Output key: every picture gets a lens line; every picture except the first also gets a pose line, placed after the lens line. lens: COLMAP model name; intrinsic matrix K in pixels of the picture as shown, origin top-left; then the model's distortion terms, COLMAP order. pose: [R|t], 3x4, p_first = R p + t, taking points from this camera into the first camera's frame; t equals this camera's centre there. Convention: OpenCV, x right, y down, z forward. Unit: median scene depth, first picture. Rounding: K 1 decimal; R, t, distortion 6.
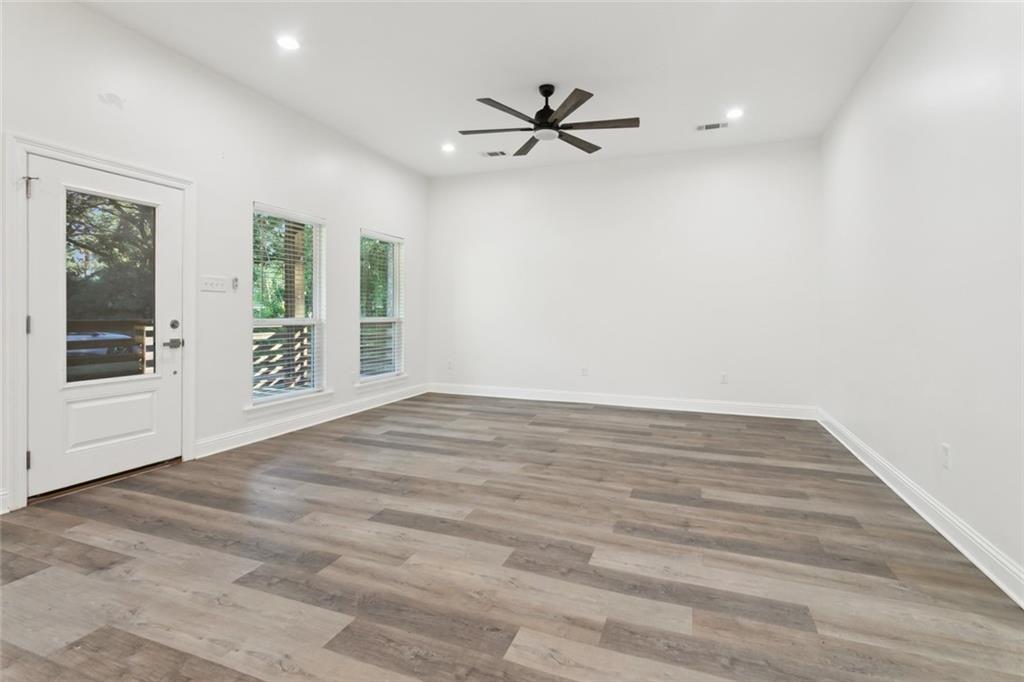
lens RADIAL K [[492.7, 0, 512.4], [0, 492.7, 319.7], [0, 0, 1]] dist [-0.001151, 0.000213]
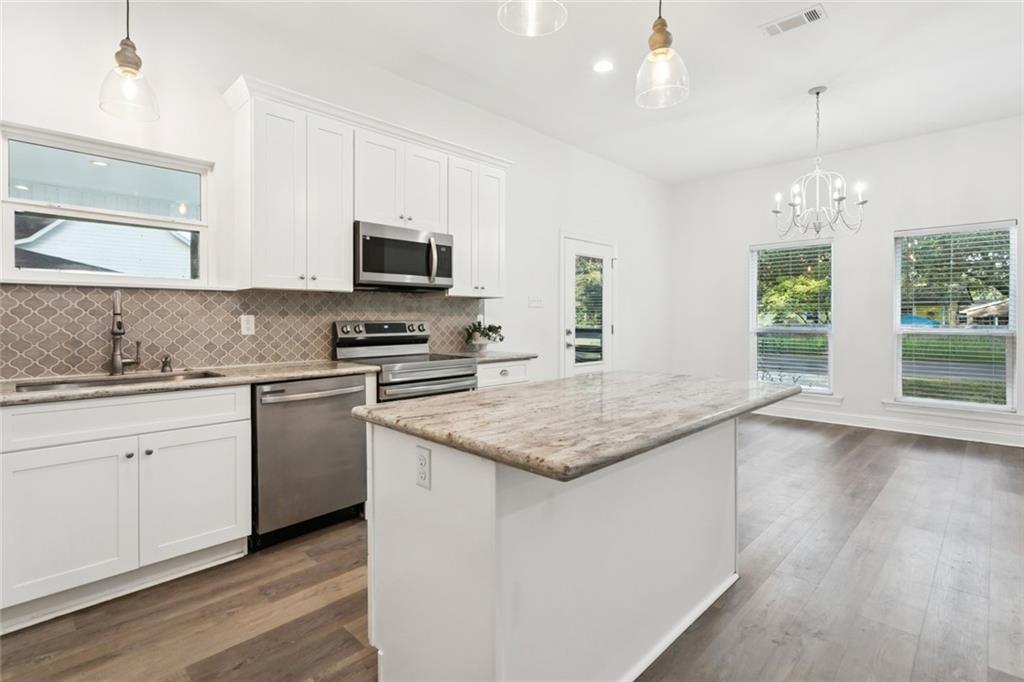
lens RADIAL K [[492.7, 0, 512.4], [0, 492.7, 319.7], [0, 0, 1]] dist [-0.001151, 0.000213]
pose [[-0.410540, -0.004078, -0.911833, 0.760275], [-0.011392, 0.999935, 0.000657, -0.021805], [0.911771, 0.010657, -0.410560, 1.491520]]
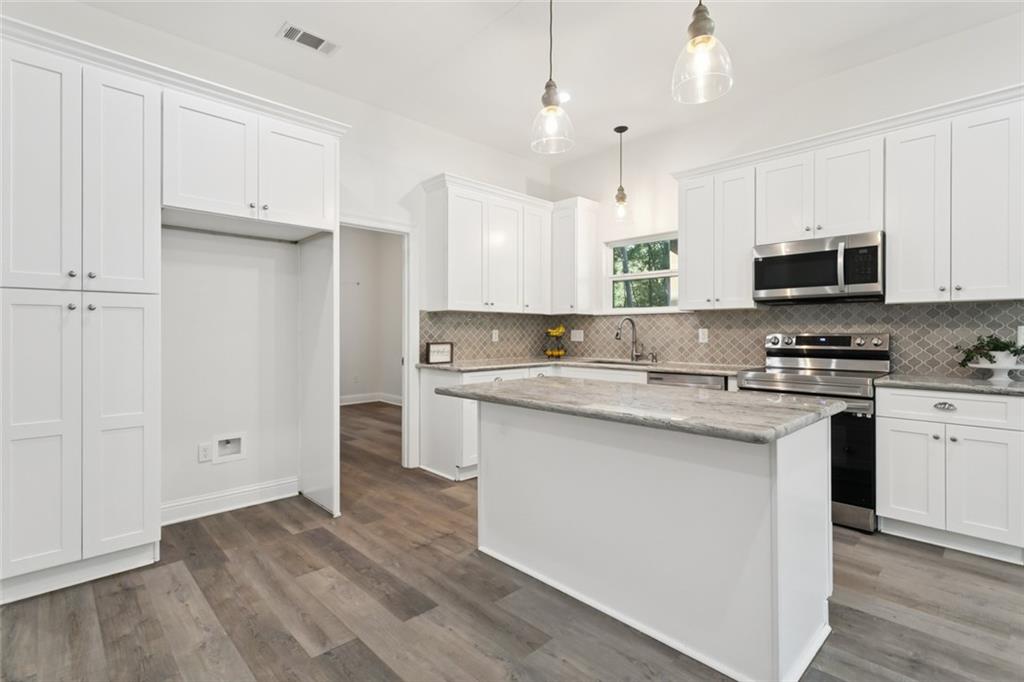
lens RADIAL K [[486.6, 0, 506.0], [0, 486.6, 329.7], [0, 0, 1]] dist [-0.000533, -0.000386]
pose [[-0.892990, -0.005040, 0.450049, 0.635520], [-0.001324, 0.999962, 0.008570, -0.023486], [-0.450075, 0.007057, -0.892963, 1.584710]]
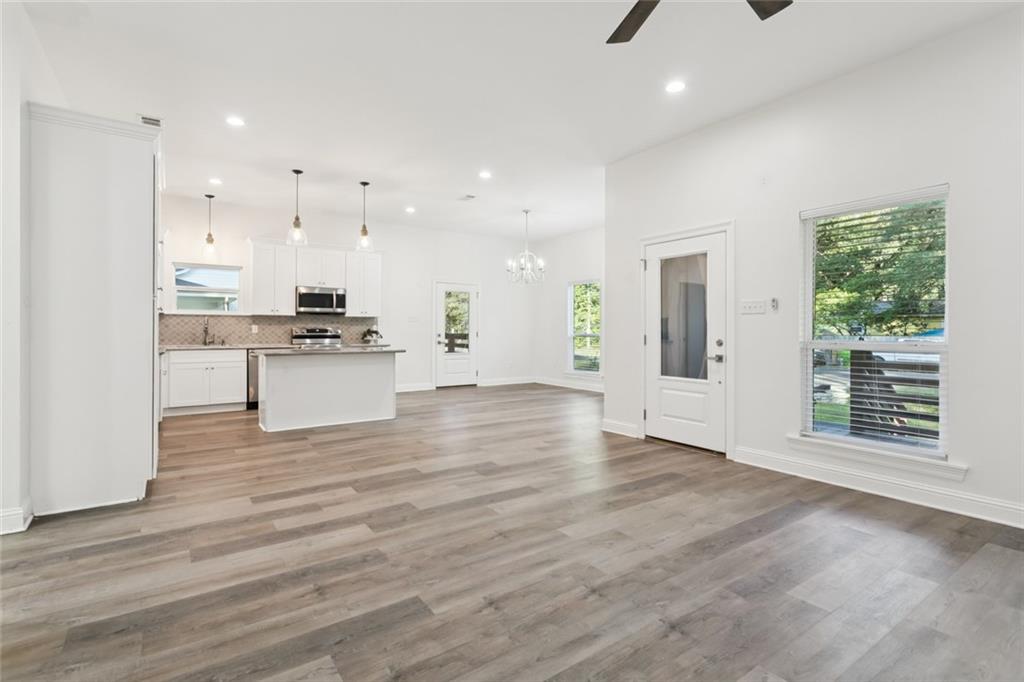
lens RADIAL K [[486.6, 0, 506.0], [0, 486.6, 329.7], [0, 0, 1]] dist [-0.000533, -0.000386]
pose [[-0.570552, -0.008753, -0.821215, 0.856861], [-0.014699, 0.999892, -0.000444, -0.021268], [0.821130, 0.011818, -0.570619, 1.736117]]
